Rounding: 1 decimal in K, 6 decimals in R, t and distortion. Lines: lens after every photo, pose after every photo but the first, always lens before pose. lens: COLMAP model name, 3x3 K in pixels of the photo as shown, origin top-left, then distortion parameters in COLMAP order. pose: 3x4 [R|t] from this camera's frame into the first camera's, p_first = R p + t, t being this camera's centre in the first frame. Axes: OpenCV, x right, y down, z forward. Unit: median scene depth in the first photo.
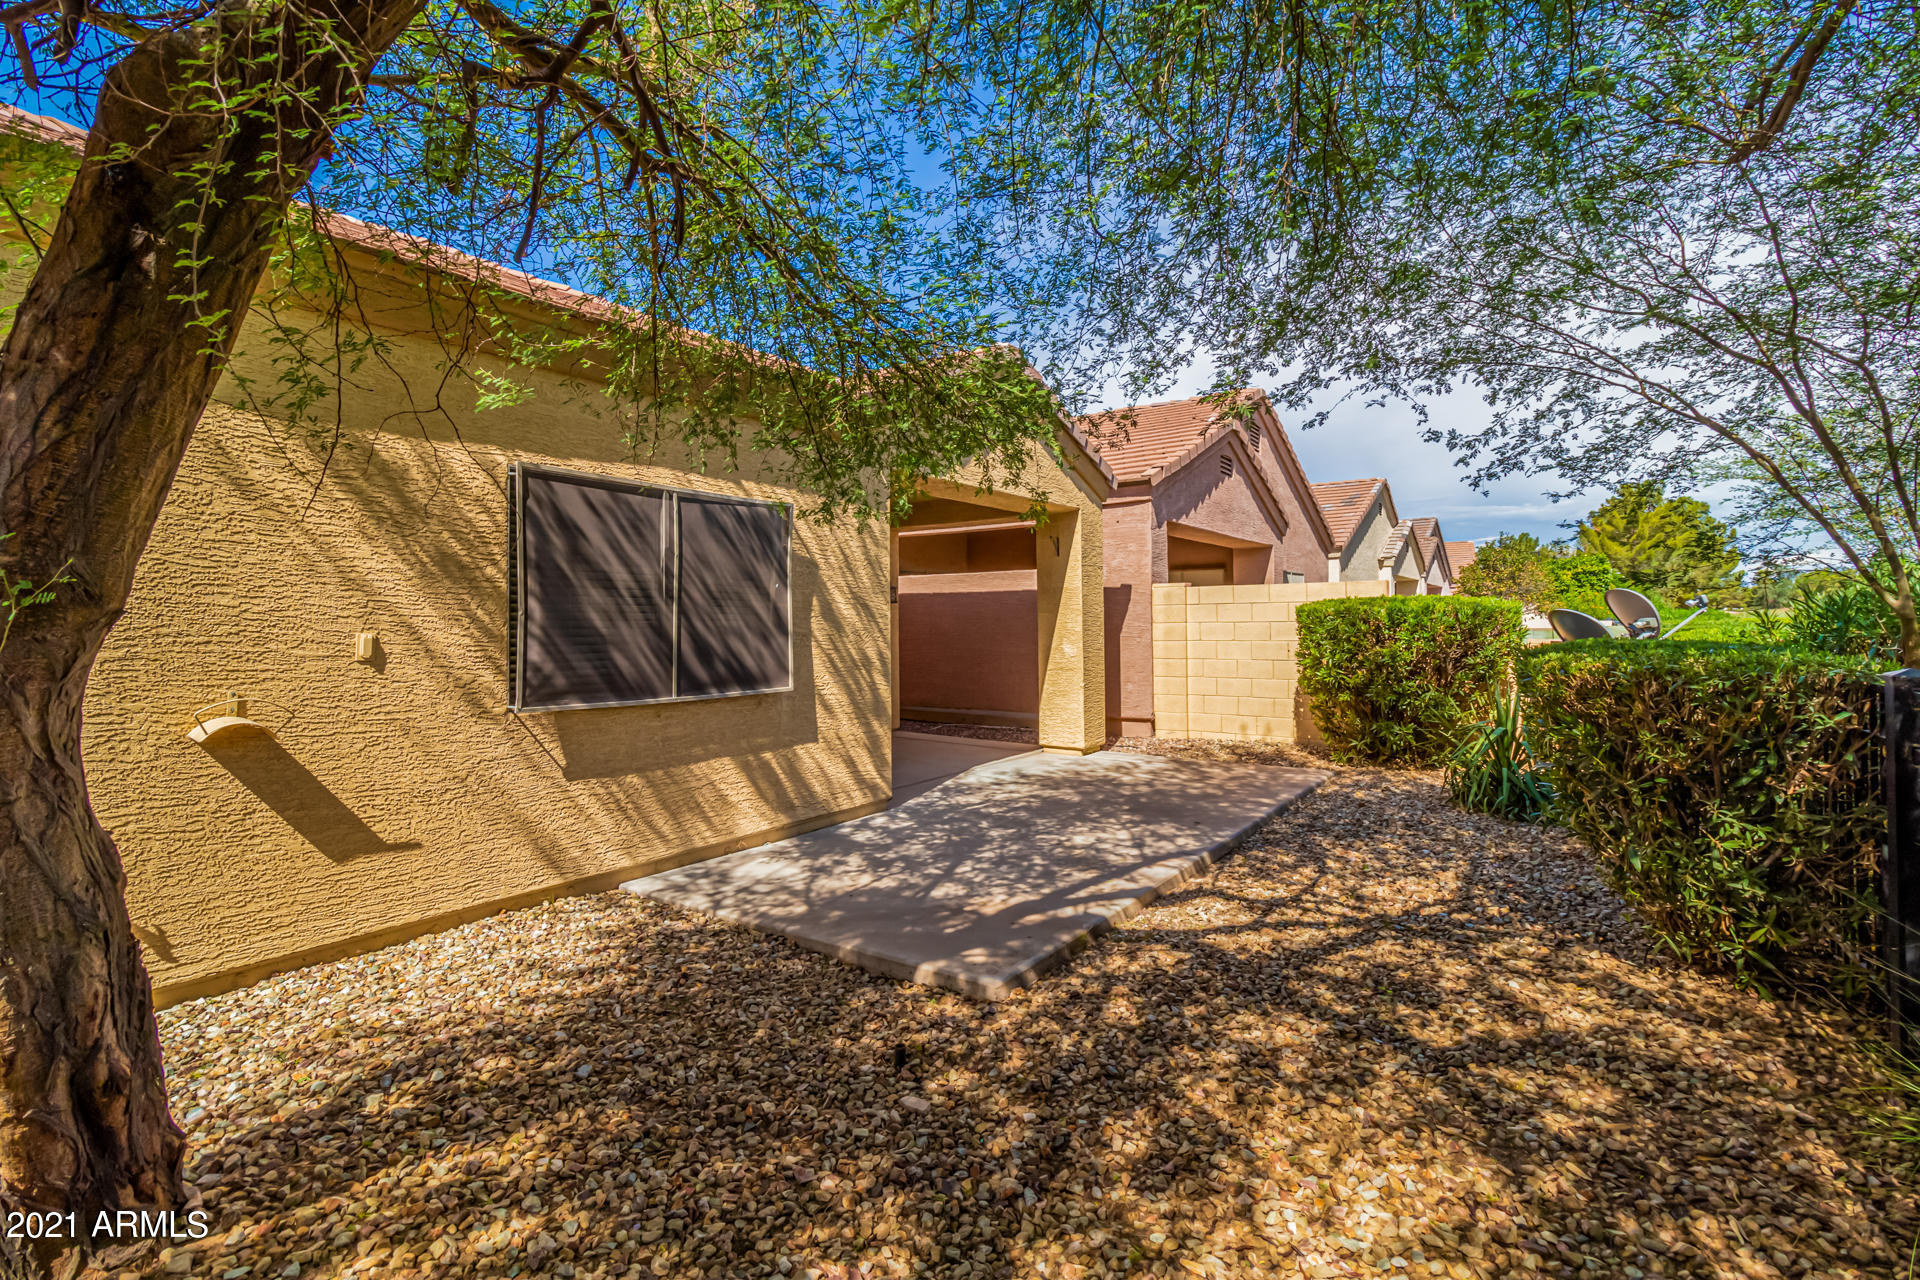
lens RADIAL K [[886.7, 0, 958.4], [0, 886.7, 607.1], [0, 0, 1]] dist [-0.000641, -0.000196]
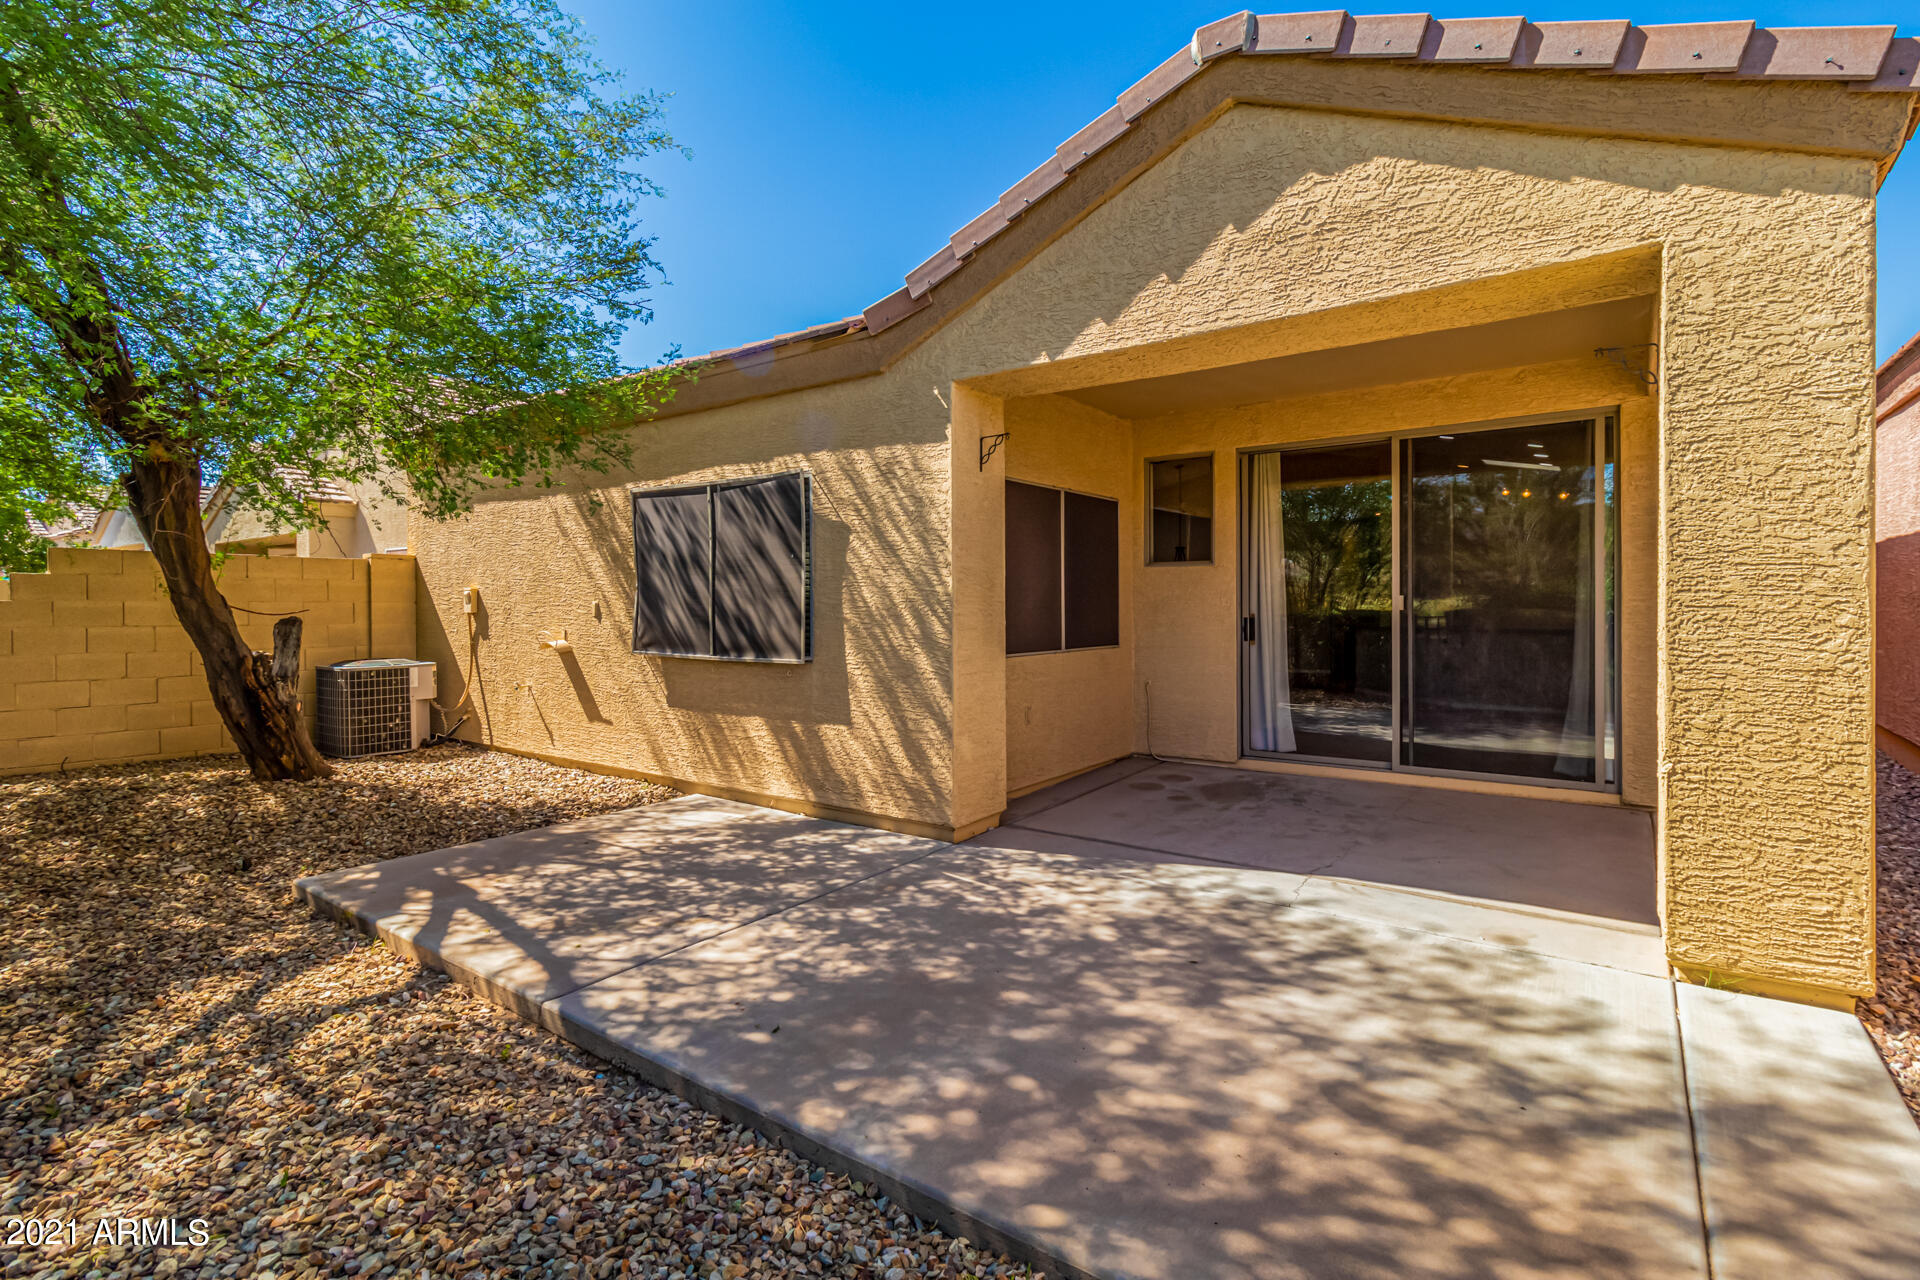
lens RADIAL K [[900.6, 0, 972.0], [0, 900.6, 598.2], [0, 0, 1]] dist [0.001552, 0.000221]
pose [[0.002702, 0.006249, -0.999977, 1.014854], [0.020594, 0.999768, 0.006303, 0.024761], [0.999784, -0.020610, 0.002572, 1.509353]]
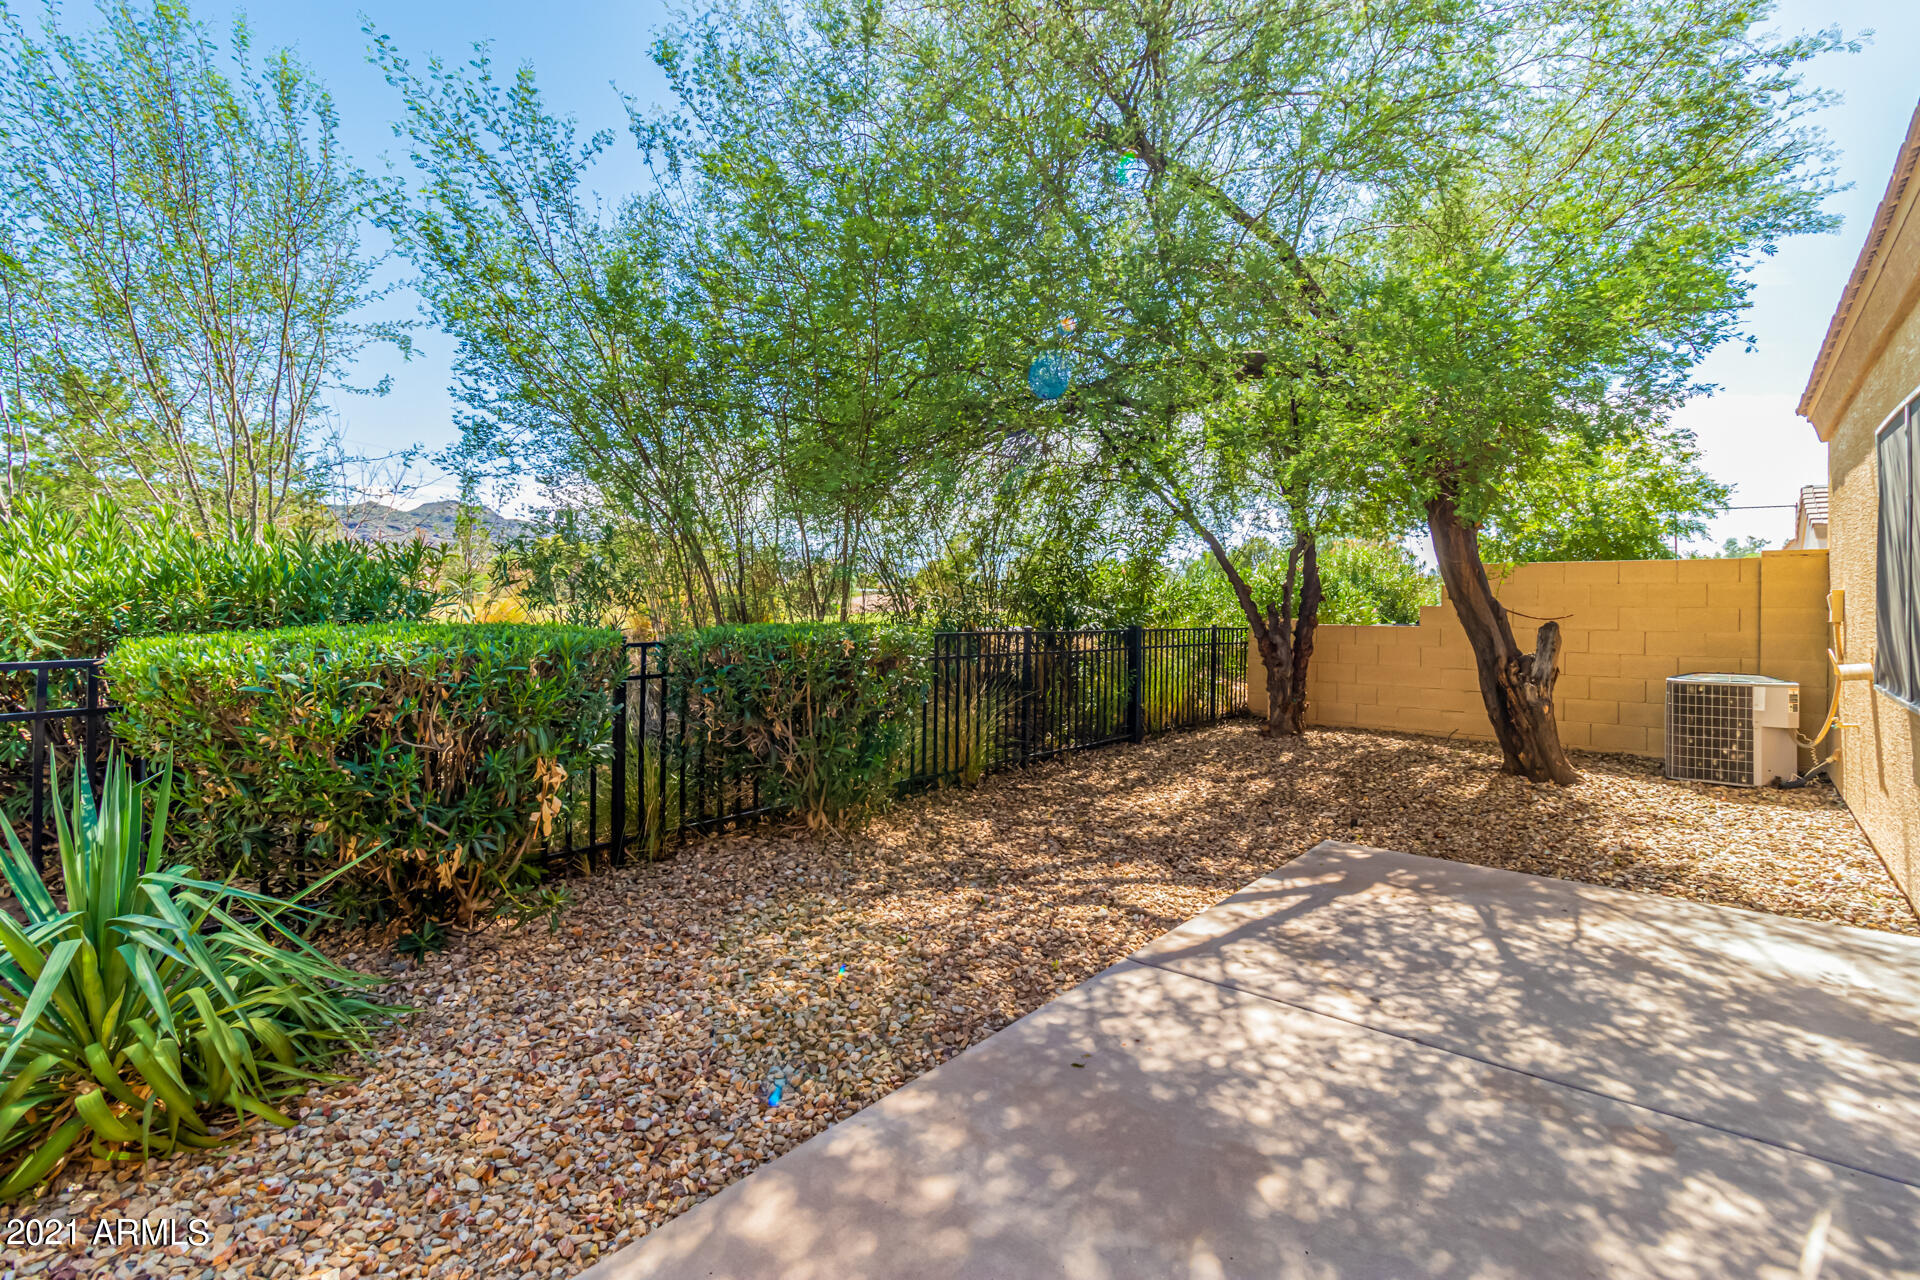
lens RADIAL K [[882.4, 0, 962.6], [0, 882.4, 621.3], [0, 0, 1]] dist [0.000603, 0.000329]
pose [[-0.994421, 0.009889, 0.105022, 0.381449], [0.008783, 0.999901, -0.010983, 0.047921], [-0.105120, -0.009999, -0.994409, 1.954942]]
